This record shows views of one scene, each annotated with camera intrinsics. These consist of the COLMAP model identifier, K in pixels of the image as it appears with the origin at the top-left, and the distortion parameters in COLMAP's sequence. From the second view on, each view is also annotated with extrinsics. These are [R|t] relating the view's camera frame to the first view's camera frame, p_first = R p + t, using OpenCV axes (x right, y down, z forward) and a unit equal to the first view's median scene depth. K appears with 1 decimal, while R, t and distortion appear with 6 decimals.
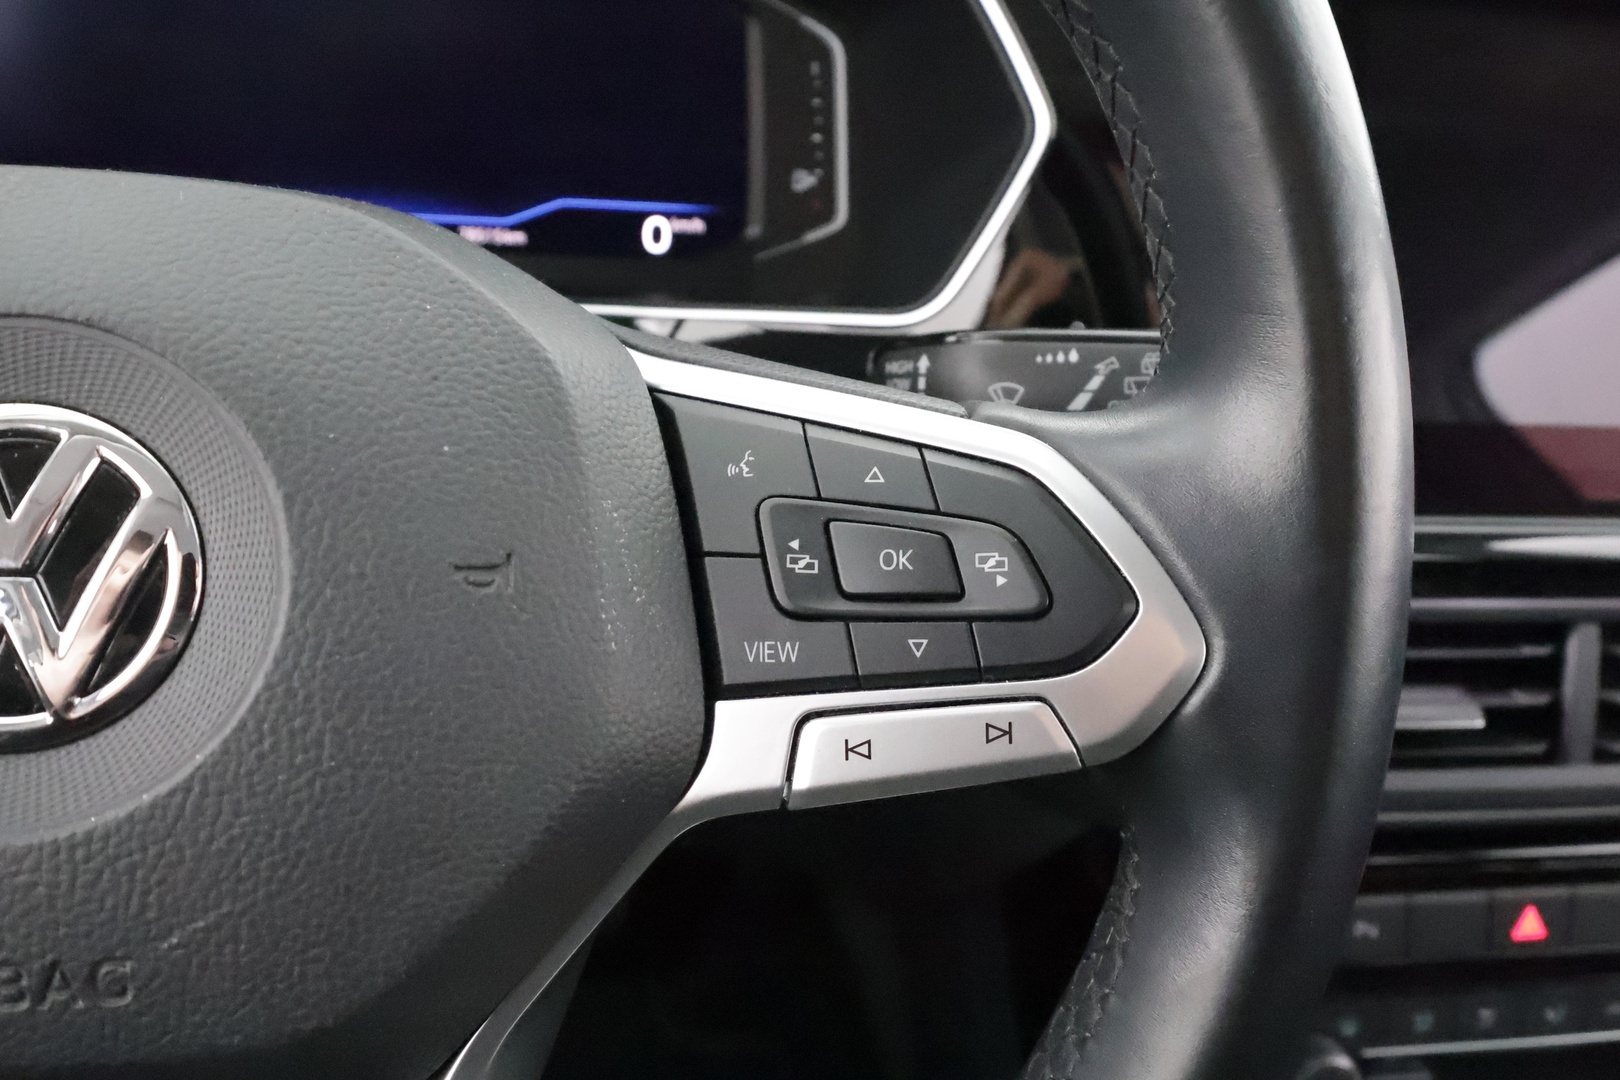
lens RADIAL K [[1275.5, 0, 820.9], [0, 1275.5, 563.0], [0, 0, 1]] dist [0.015495, -0.014374]
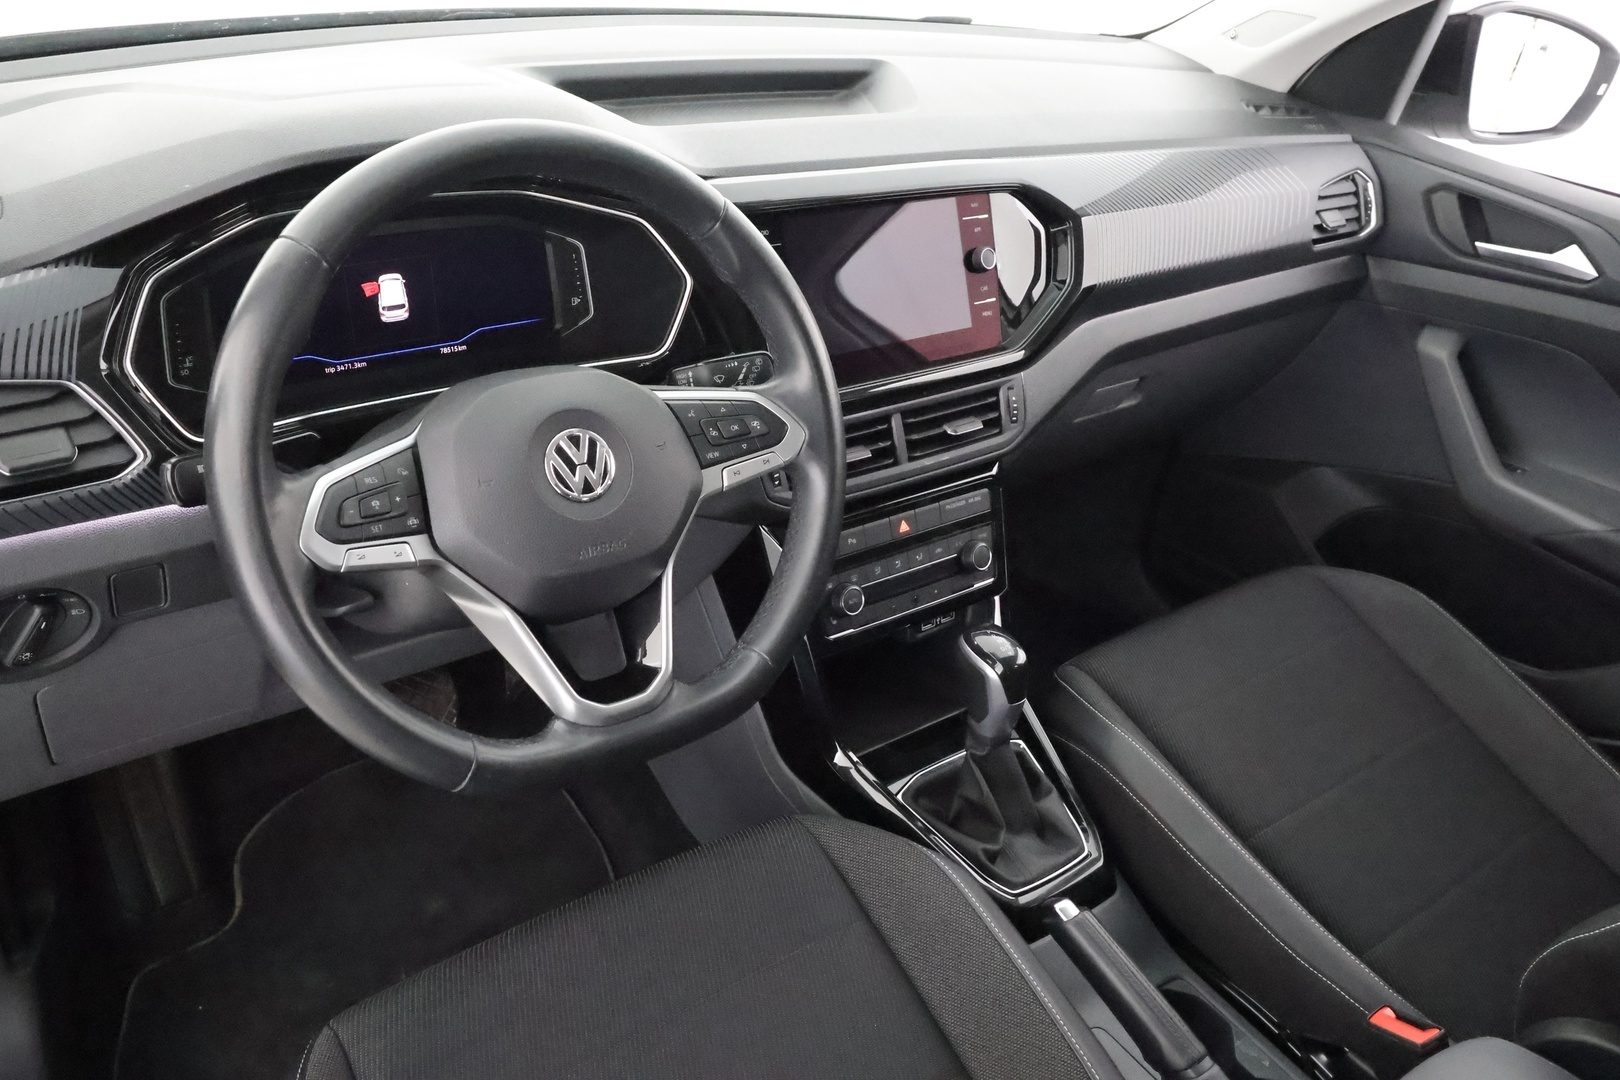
lens RADIAL K [[1275.5, 0, 801.2], [0, 1275.5, 551.4], [0, 0, 1]] dist [0.015495, -0.014374]
pose [[0.889349, -0.249939, 0.382868, -1.378650], [0.228446, 0.968258, 0.101437, 0.015433], [-0.396068, -0.002749, 0.918217, -2.797530]]
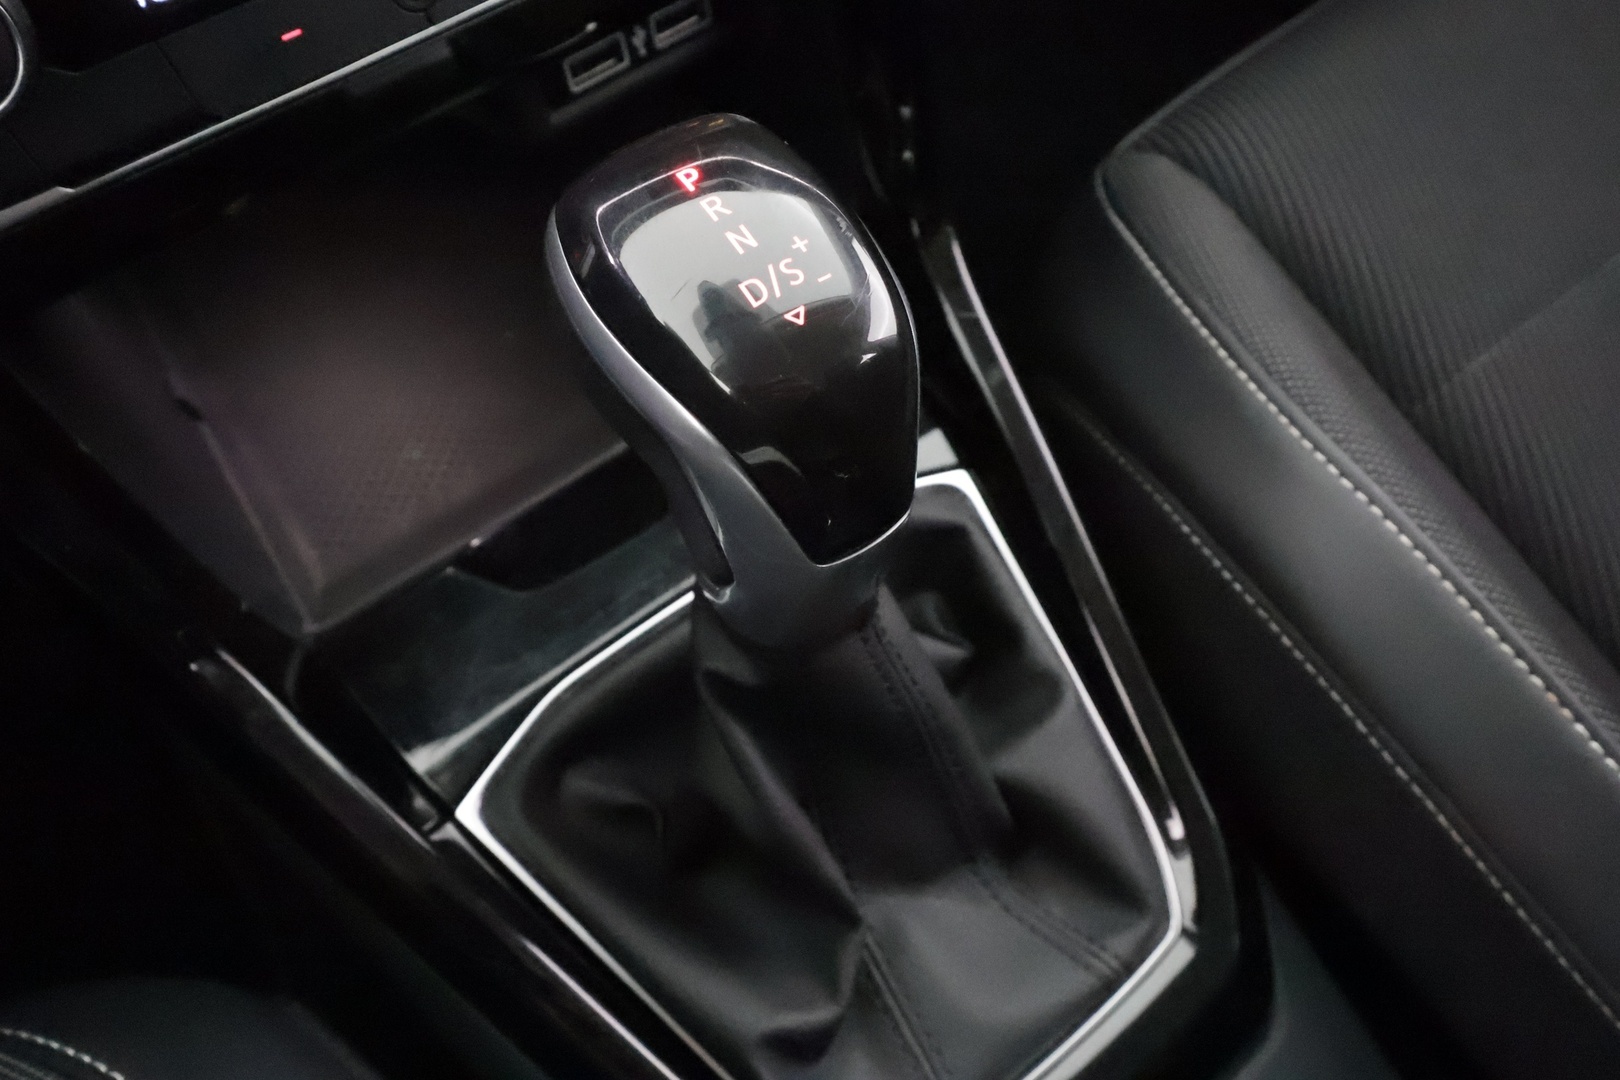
lens RADIAL K [[1275.5, 0, 820.6], [0, 1275.5, 543.7], [0, 0, 1]] dist [0.015495, -0.014374]
pose [[0.873717, -0.459853, 0.158597, 1.004032], [0.306365, 0.773462, 0.554885, 0.743812], [-0.377834, -0.436224, 0.816670, 0.741842]]
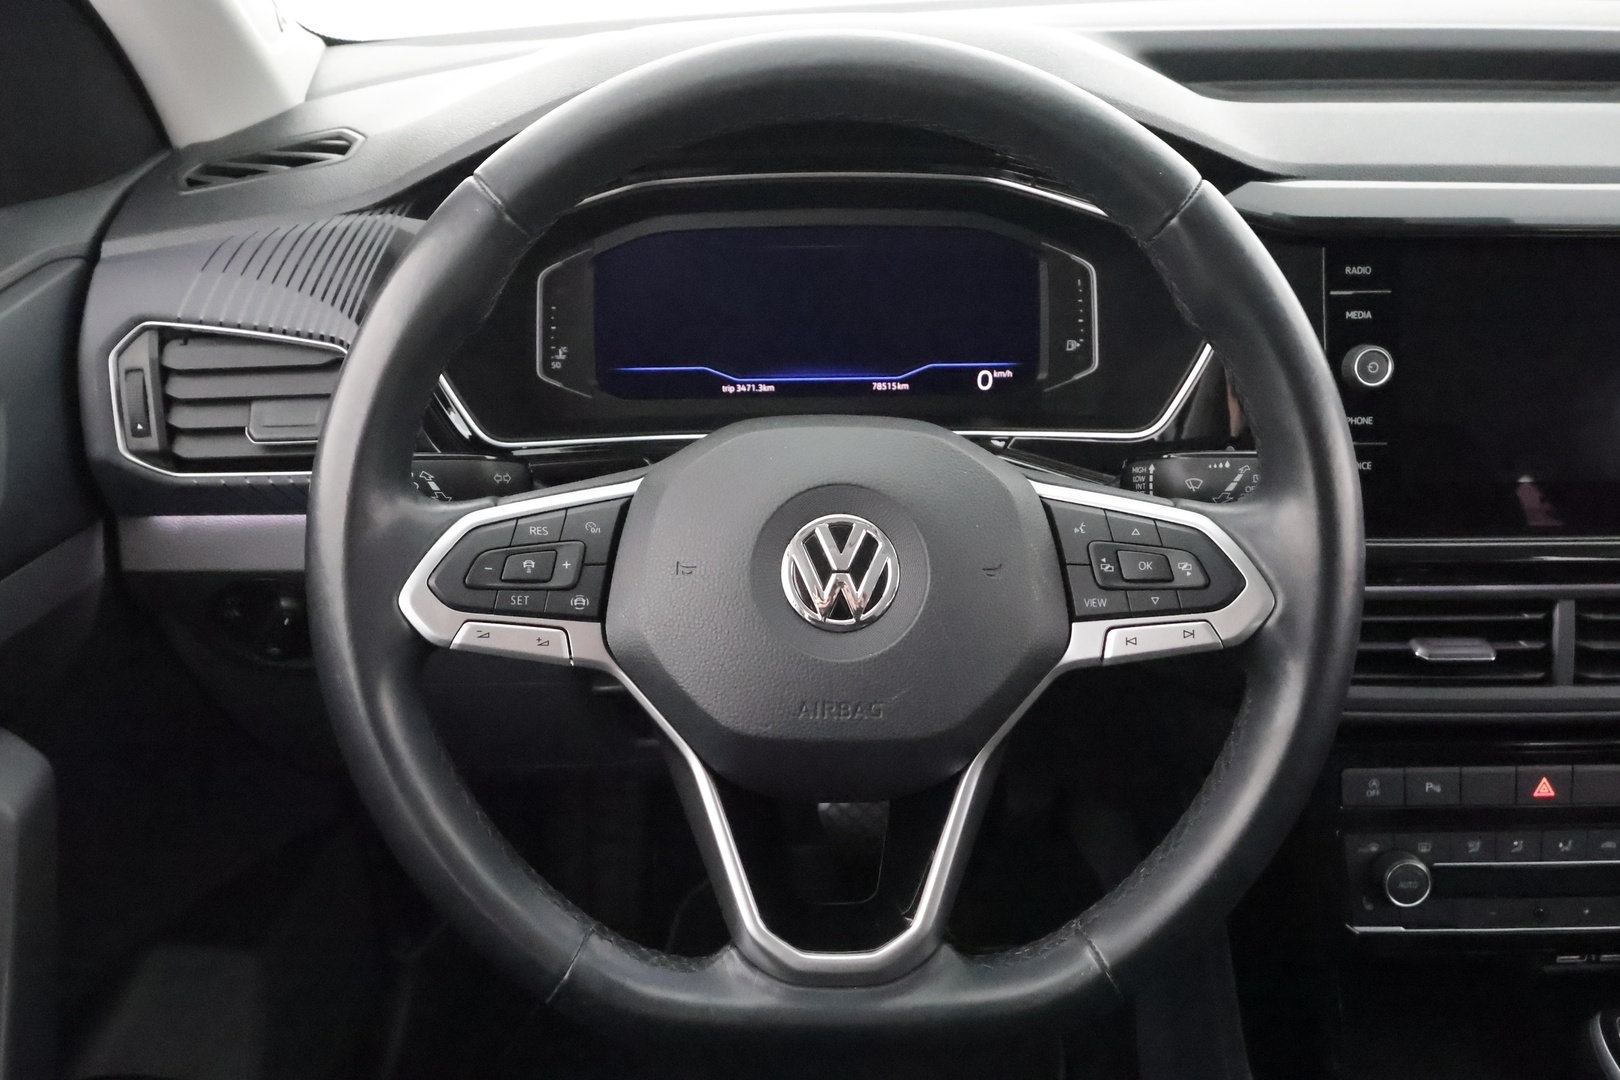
lens RADIAL K [[1275.5, 0, 813.3], [0, 1275.5, 551.4], [0, 0, 1]] dist [0.015495, -0.014374]
pose [[0.985835, -0.018913, -0.166651, -0.155625], [0.015111, 0.999597, -0.024049, 0.019052], [0.167039, 0.021190, 0.985723, -1.485354]]
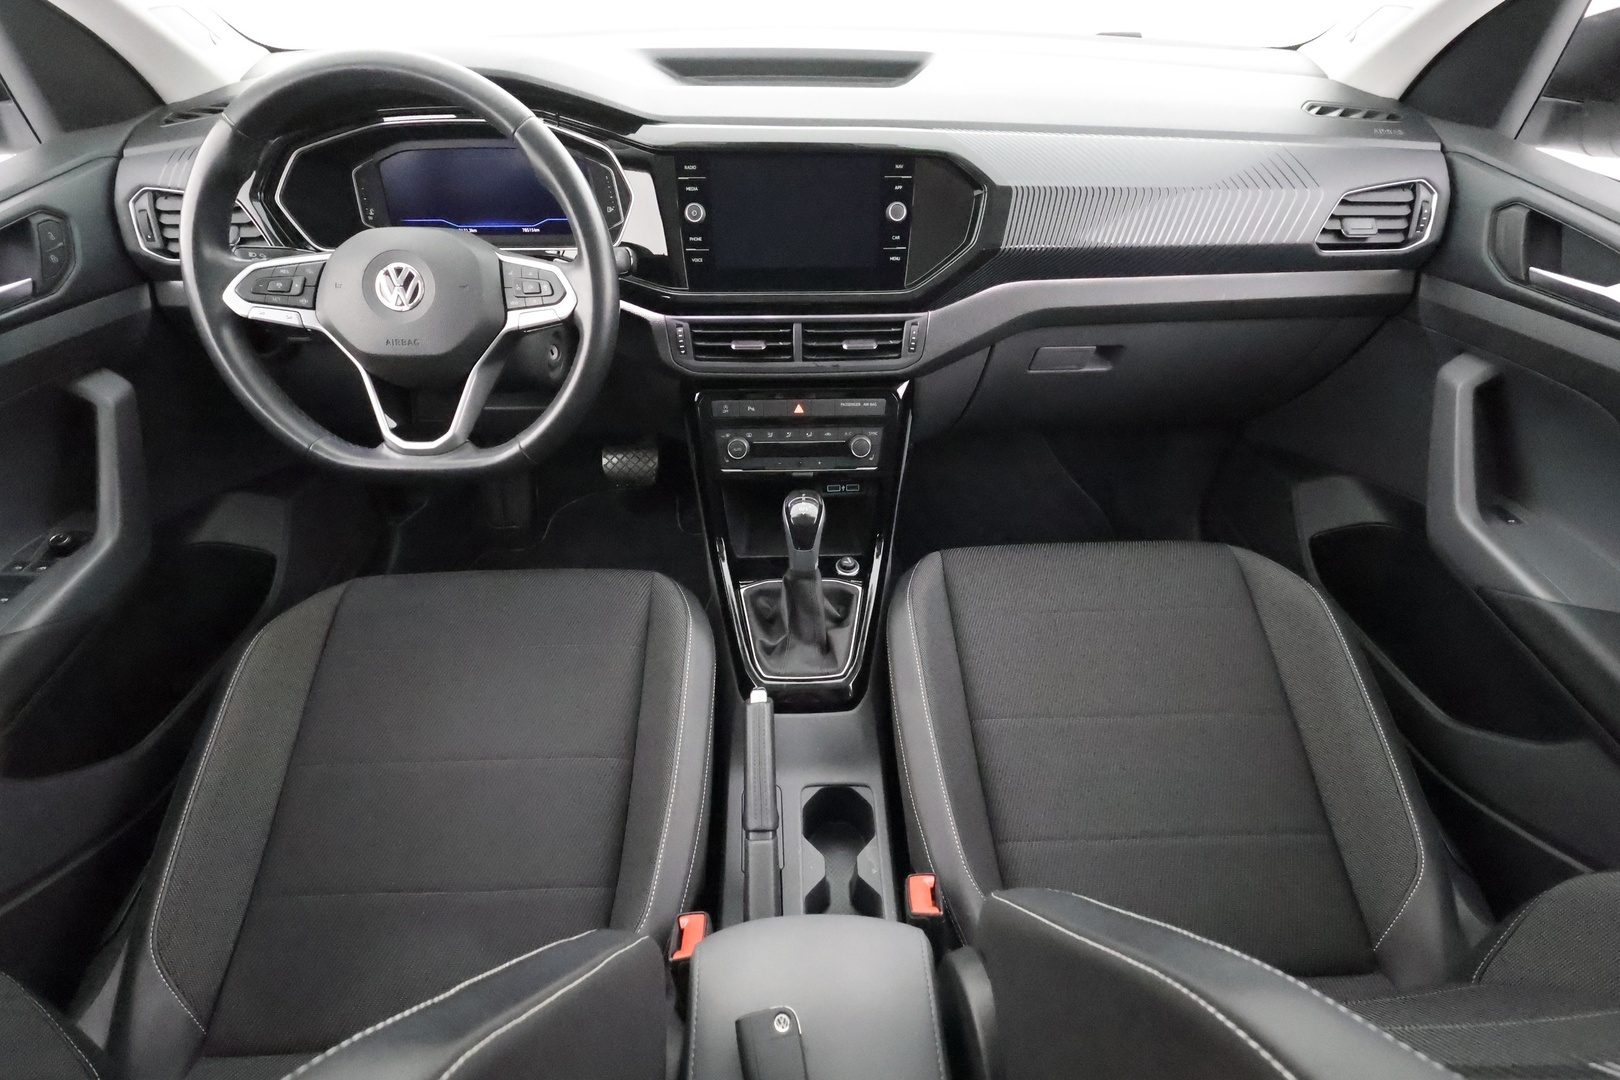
lens RADIAL K [[760.1, 0, 813.1], [0, 760.1, 541.4], [0, 0, 1]] dist [0.002790, 0.004292]
pose [[0.986923, 0.013882, -0.160596, 1.903861], [0.013307, 0.985868, 0.166998, 0.581849], [0.160644, -0.166951, 0.972790, -2.441324]]
